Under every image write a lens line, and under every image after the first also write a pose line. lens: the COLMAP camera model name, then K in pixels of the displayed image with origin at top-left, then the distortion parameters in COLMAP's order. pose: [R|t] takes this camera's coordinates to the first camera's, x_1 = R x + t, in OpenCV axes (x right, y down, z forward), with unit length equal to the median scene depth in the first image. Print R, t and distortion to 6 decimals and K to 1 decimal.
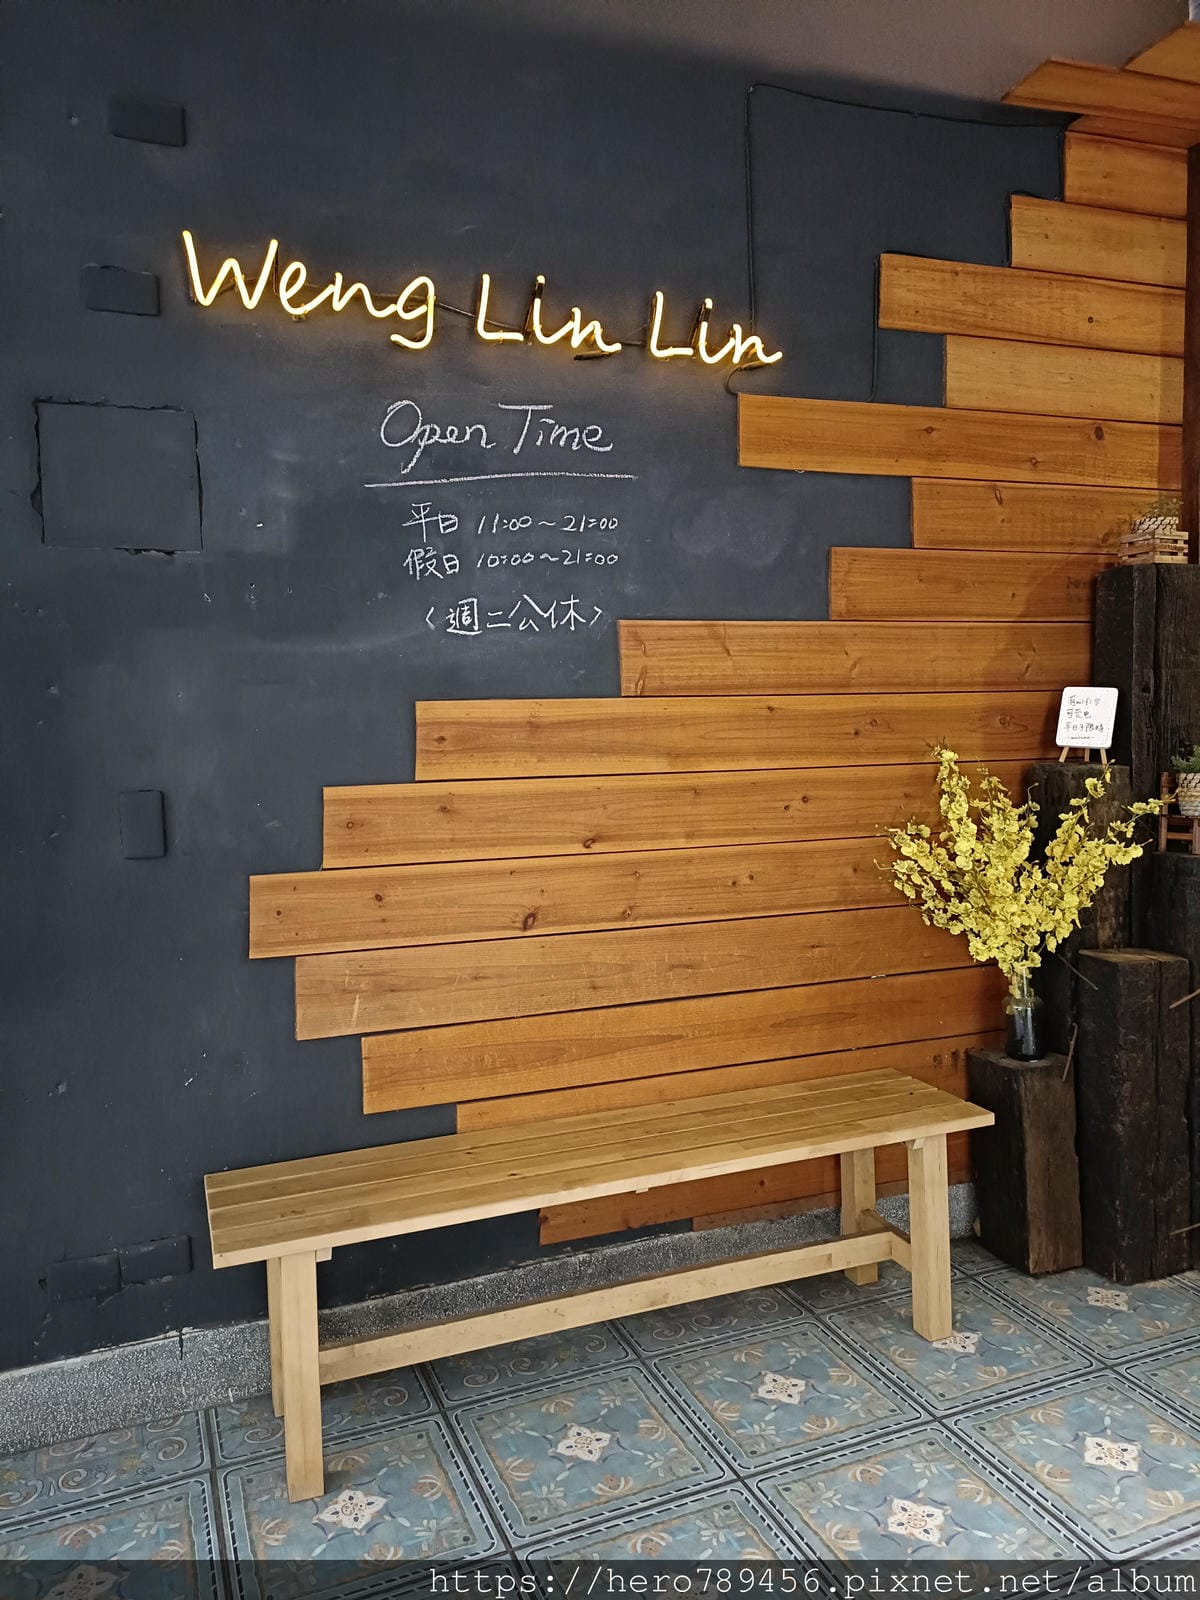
lens RADIAL K [[1166.1, 0, 600.0], [0, 1166.1, 800.0], [0, 0, 1]] dist [0.081113, -0.081090]
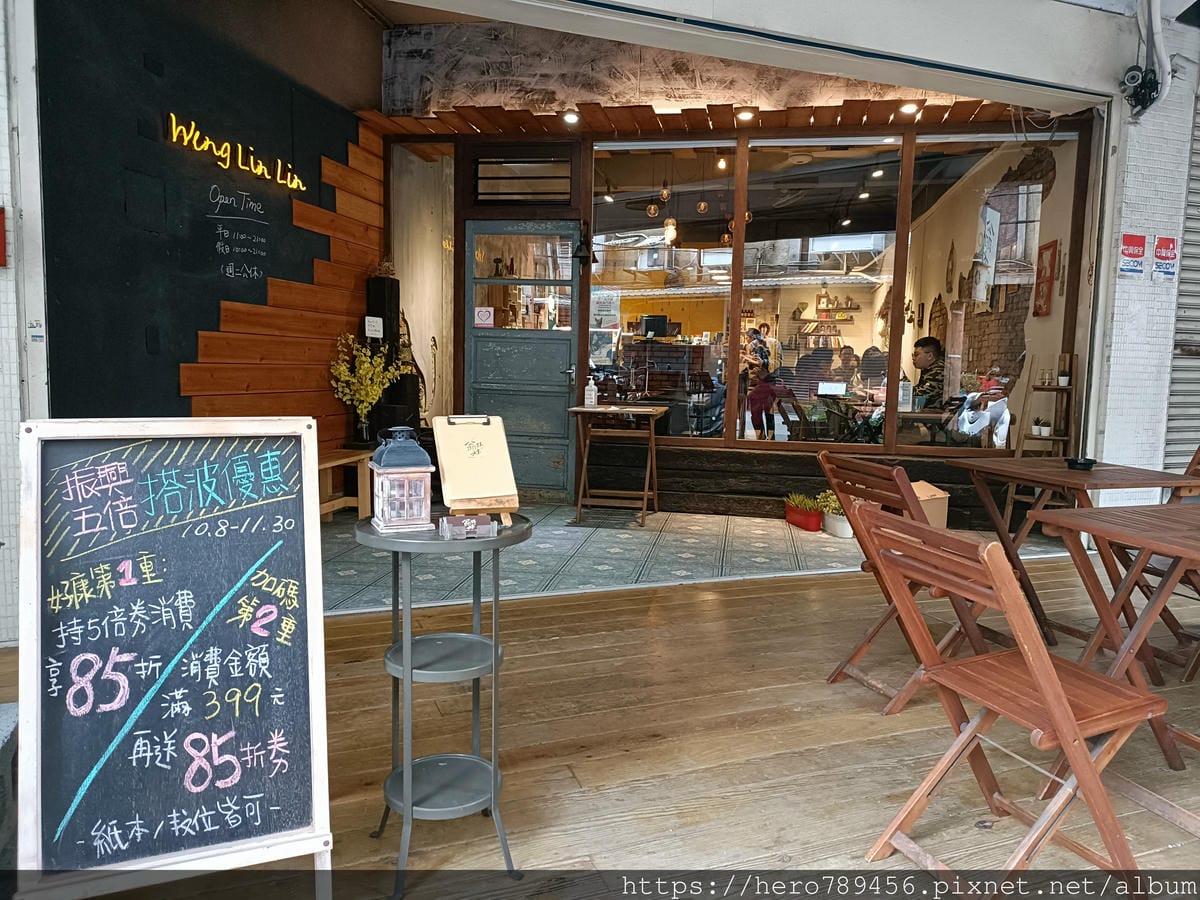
lens RADIAL K [[874.1, 0, 606.2], [0, 874.1, 451.0], [0, 0, 1]] dist [0.082855, -0.125316]
pose [[0.514325, -0.048486, 0.856224, -1.390260], [0.012723, 0.998722, 0.048913, 0.162090], [-0.857501, -0.014263, 0.514284, -0.745442]]
